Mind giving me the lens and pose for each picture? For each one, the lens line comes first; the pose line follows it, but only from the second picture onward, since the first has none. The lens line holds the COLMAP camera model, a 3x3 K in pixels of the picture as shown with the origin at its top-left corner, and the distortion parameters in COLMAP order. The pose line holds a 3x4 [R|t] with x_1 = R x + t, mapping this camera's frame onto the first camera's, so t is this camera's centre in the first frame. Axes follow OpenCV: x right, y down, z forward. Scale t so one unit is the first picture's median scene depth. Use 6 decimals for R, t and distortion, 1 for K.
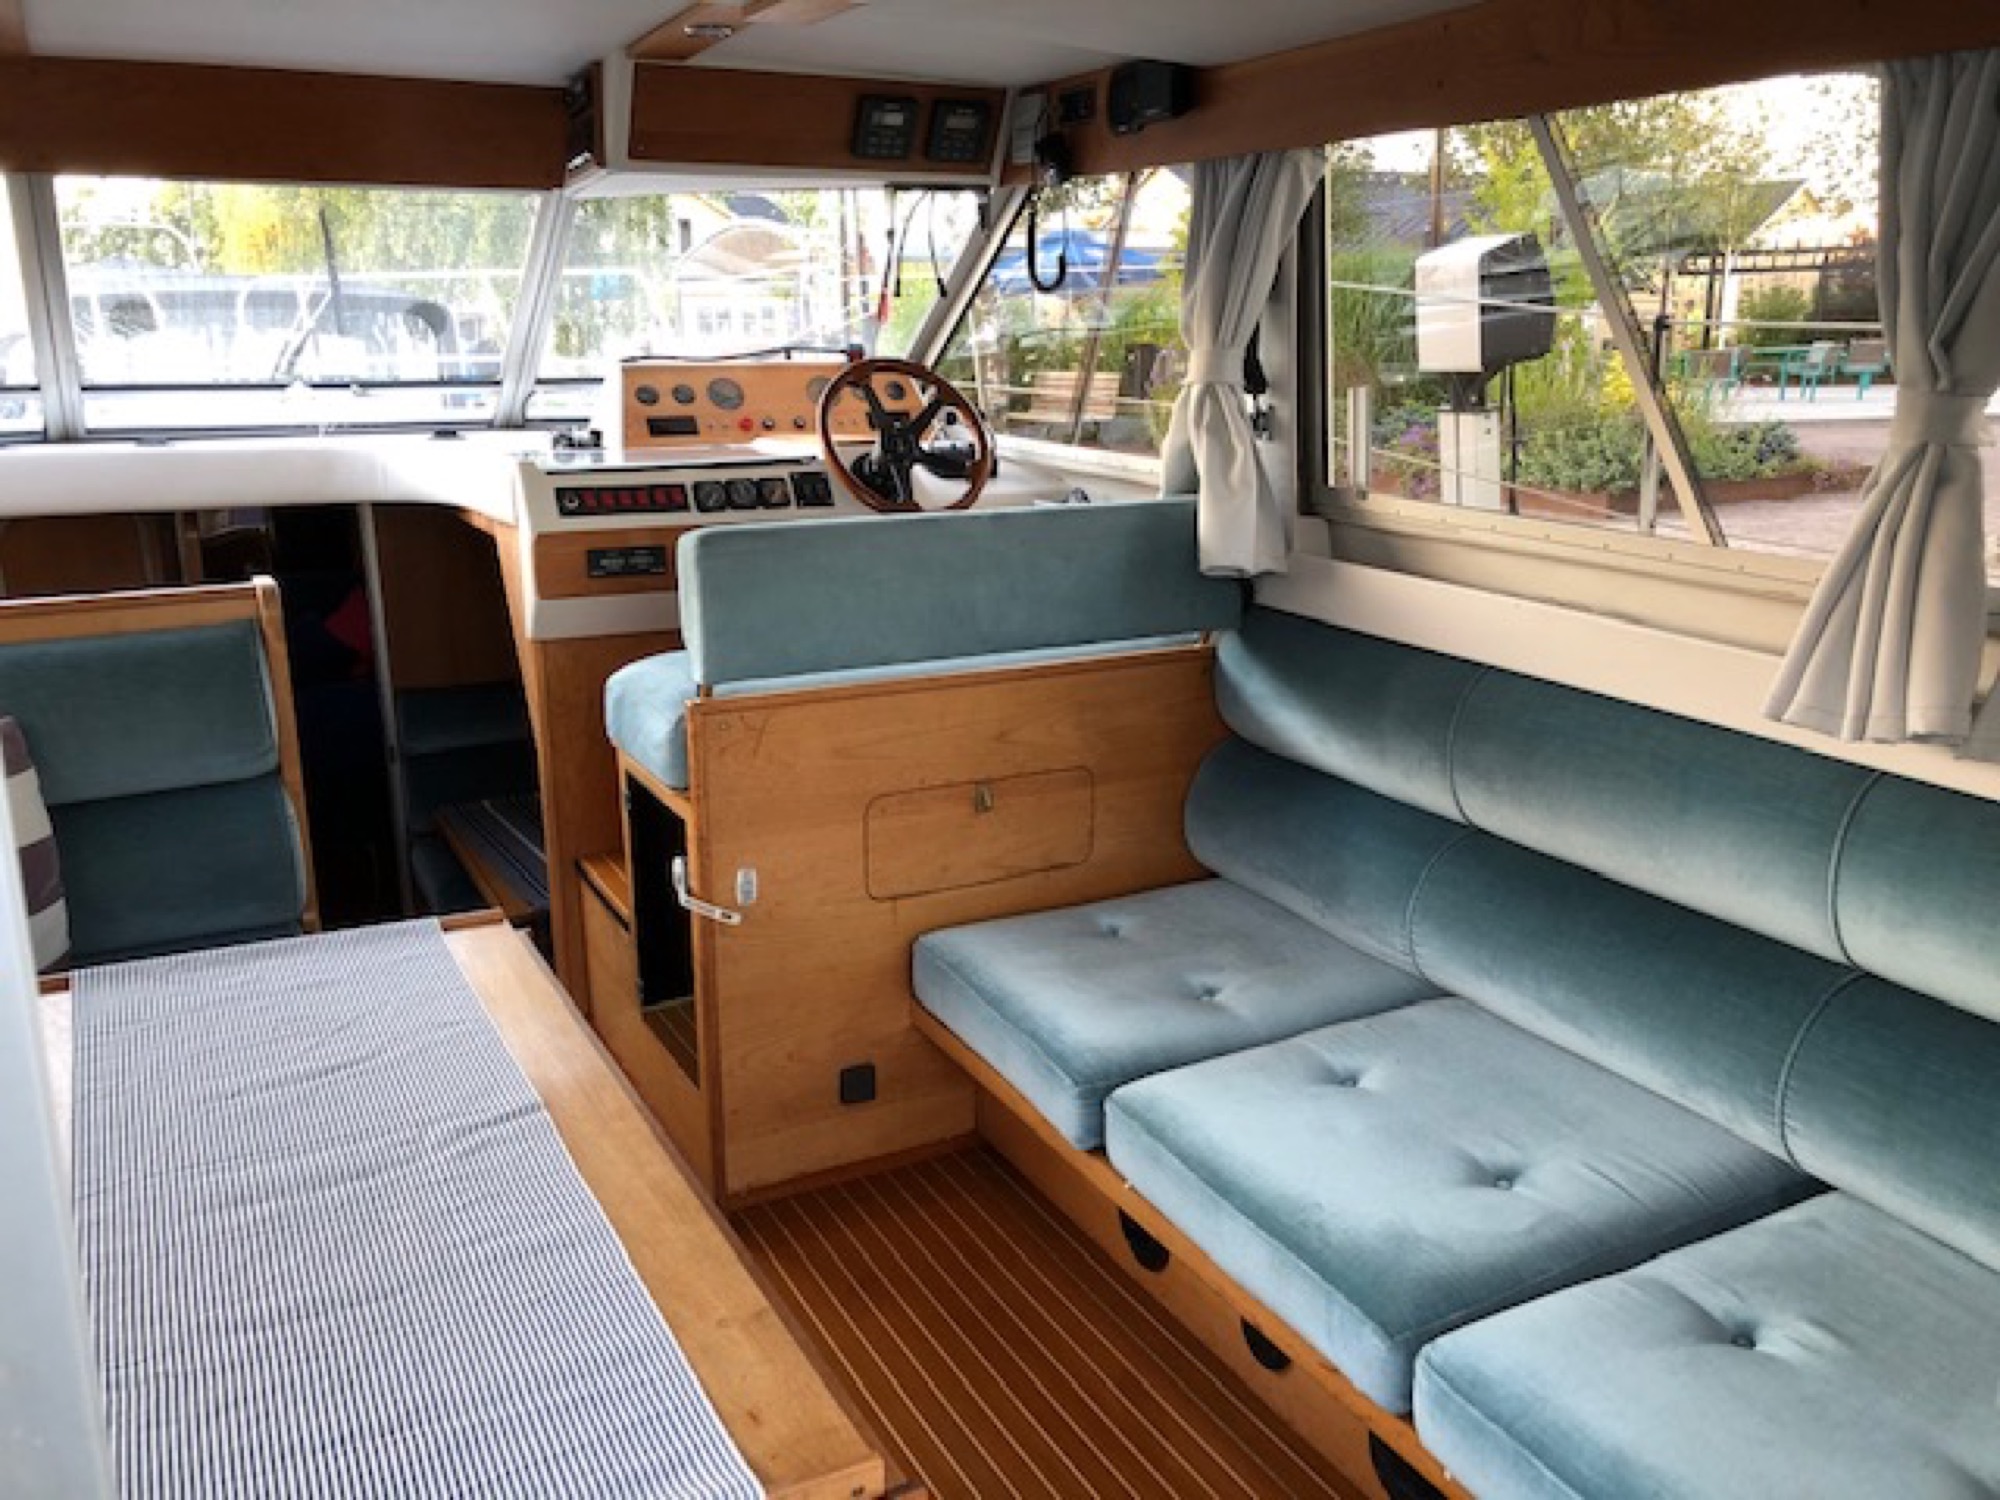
lens RADIAL K [[1625.0, 0, 1000.0], [0, 1625.0, 750.0], [0, 0, 1]] dist [0.003292, -0.005444]
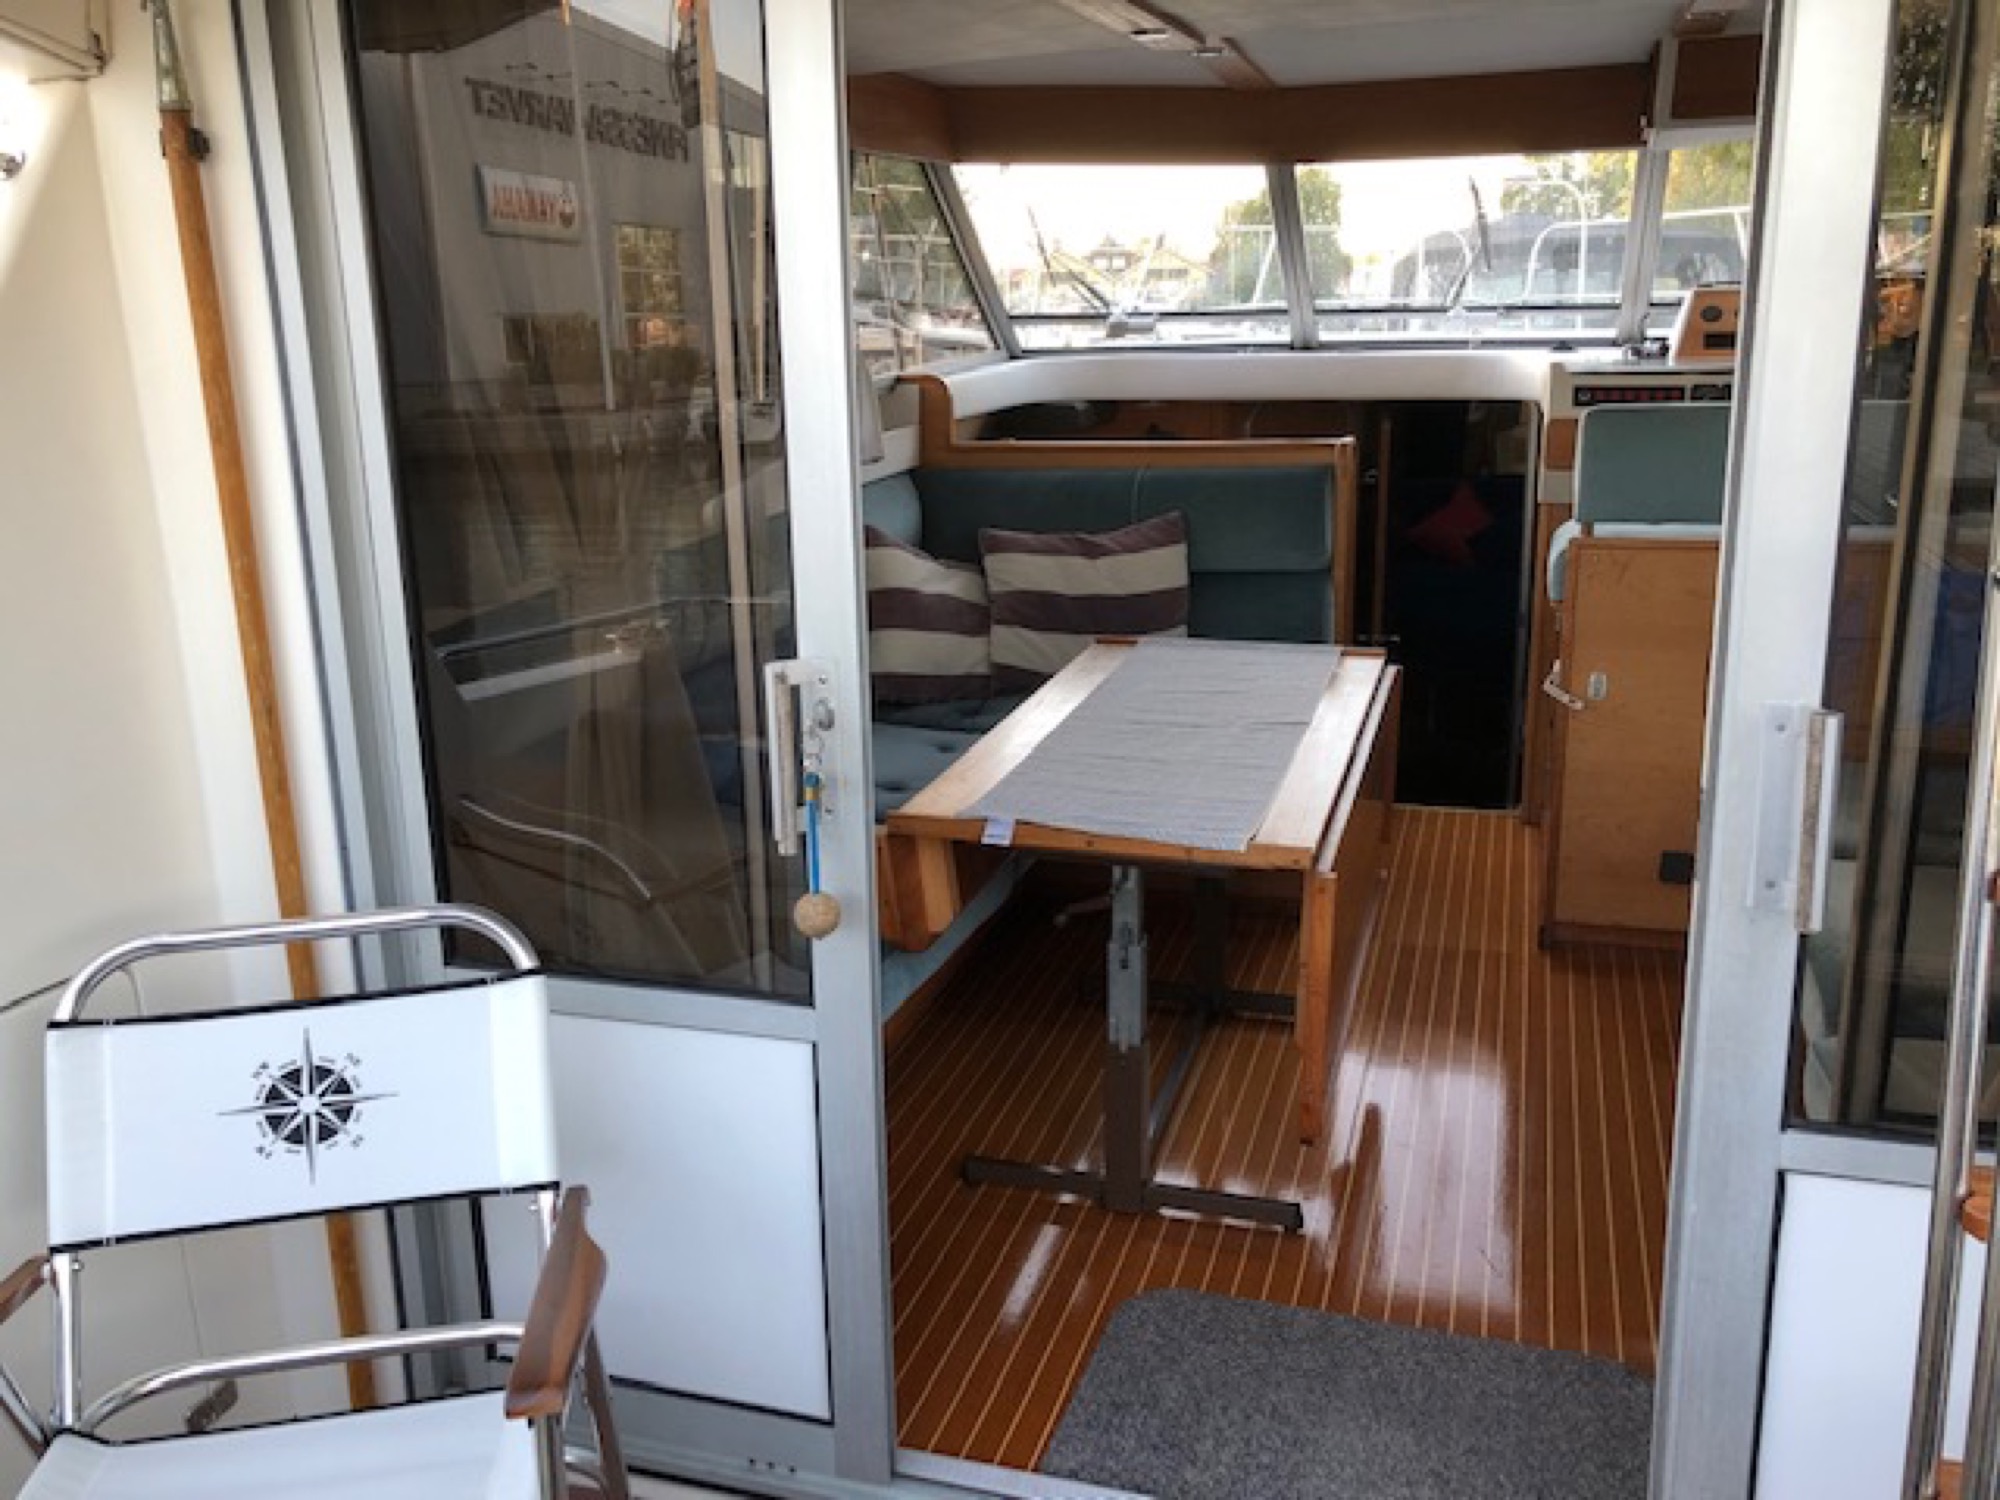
lens RADIAL K [[1625.0, 0, 1000.0], [0, 1625.0, 750.0], [0, 0, 1]] dist [0.003292, -0.005444]
pose [[0.702954, 0.177338, -0.688772, 0.335984], [-0.152204, 0.983490, 0.097881, 0.064524], [0.694758, 0.036028, 0.718340, -0.222438]]
